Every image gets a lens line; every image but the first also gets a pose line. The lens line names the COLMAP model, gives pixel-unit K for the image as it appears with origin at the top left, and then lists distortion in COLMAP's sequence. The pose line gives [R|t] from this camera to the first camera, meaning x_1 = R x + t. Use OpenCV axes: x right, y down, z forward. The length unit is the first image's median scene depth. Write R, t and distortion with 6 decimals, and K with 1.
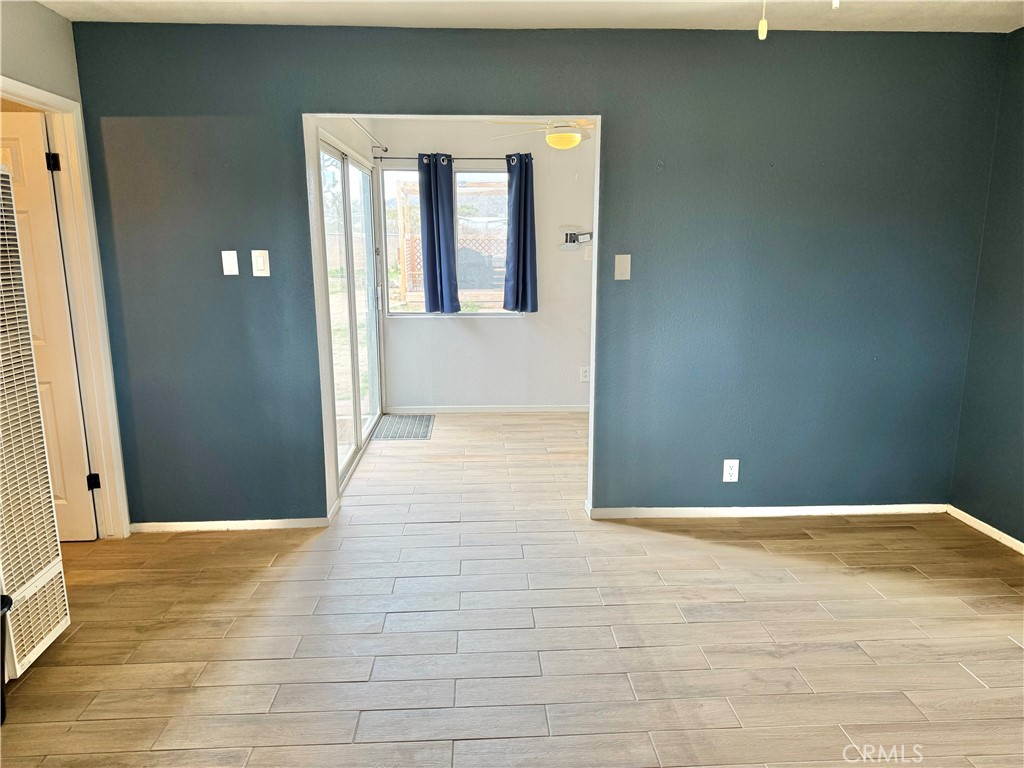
lens RADIAL K [[722.0, 0, 521.0], [0, 722.0, 385.8], [0, 0, 1]] dist [0.063287, -0.077839]
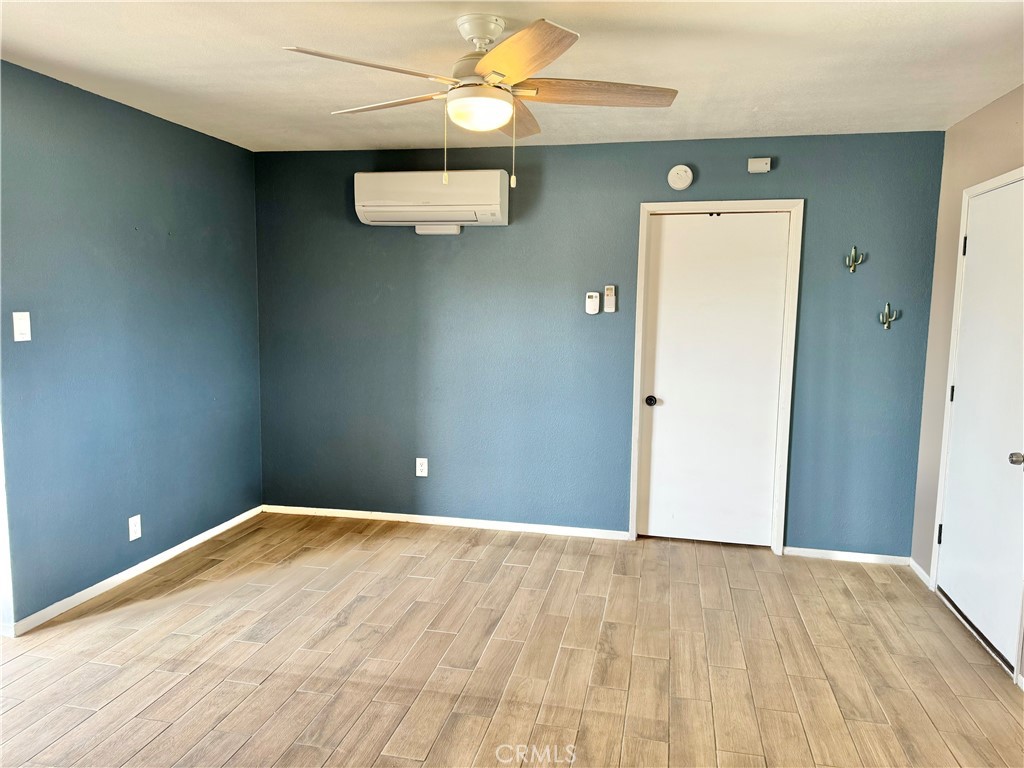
lens RADIAL K [[722.0, 0, 519.1], [0, 722.0, 381.3], [0, 0, 1]] dist [0.063287, -0.077839]
pose [[0.262470, -0.100808, 0.959660, -0.567241], [0.170560, 0.983715, 0.056686, -0.051738], [-0.949747, 0.148801, 0.275389, 0.224404]]
